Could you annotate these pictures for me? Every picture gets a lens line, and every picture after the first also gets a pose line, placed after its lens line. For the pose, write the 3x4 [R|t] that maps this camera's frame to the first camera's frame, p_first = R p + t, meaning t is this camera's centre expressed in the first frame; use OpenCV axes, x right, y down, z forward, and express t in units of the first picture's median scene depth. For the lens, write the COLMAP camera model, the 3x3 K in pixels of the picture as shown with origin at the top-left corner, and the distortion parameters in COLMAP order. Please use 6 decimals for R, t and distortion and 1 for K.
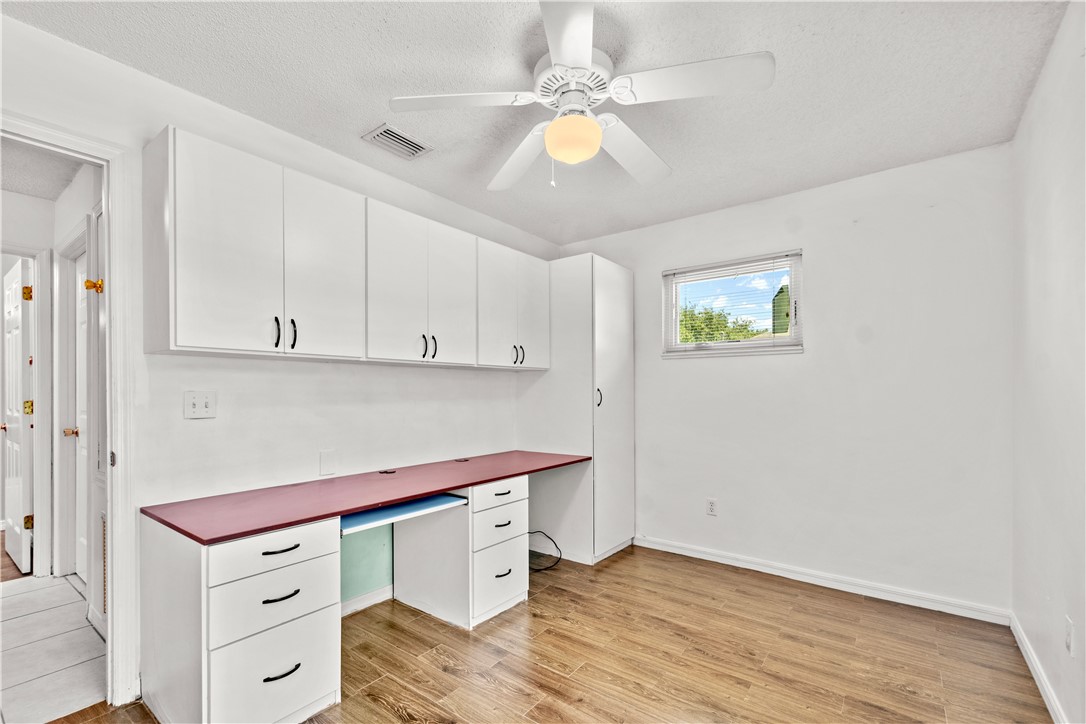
lens RADIAL K [[478.9, 0, 488.4], [0, 478.9, 390.2], [0, 0, 1]] dist [0.003127, -0.003305]
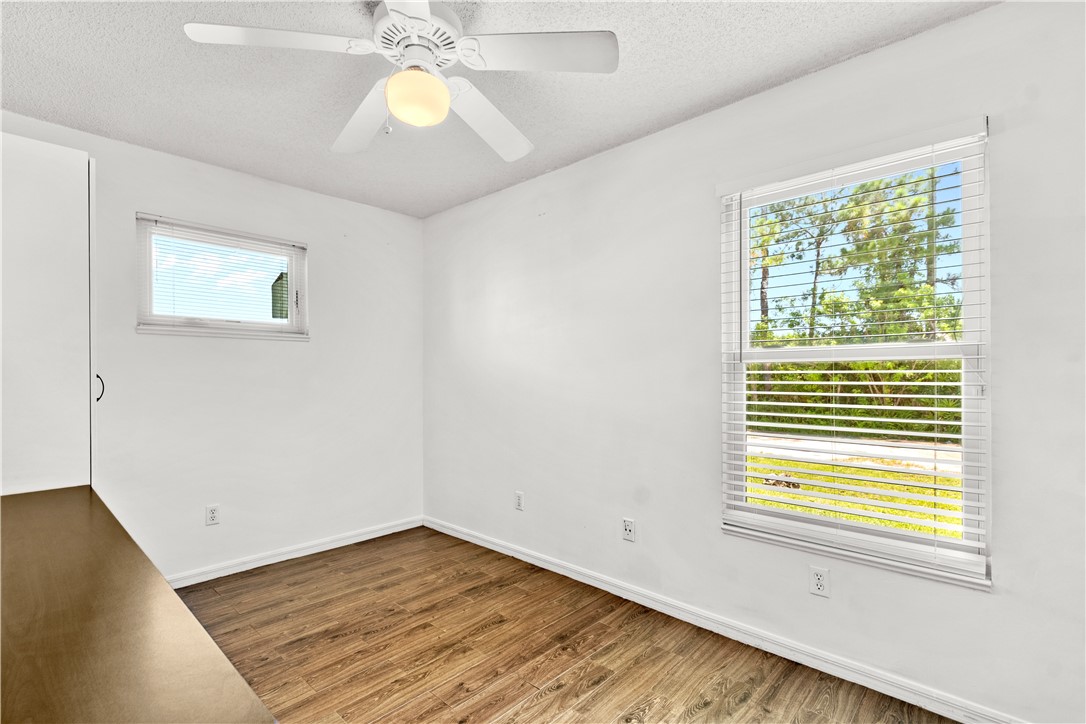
lens RADIAL K [[512.0, 0, 538.2], [0, 512.0, 369.7], [0, 0, 1]] dist [0.011440, -0.002025]
pose [[0.028144, 0.011170, 0.999541, -0.576439], [-0.001613, 0.999937, -0.011129, -0.002375], [-0.999603, -0.001299, 0.028161, 0.547795]]
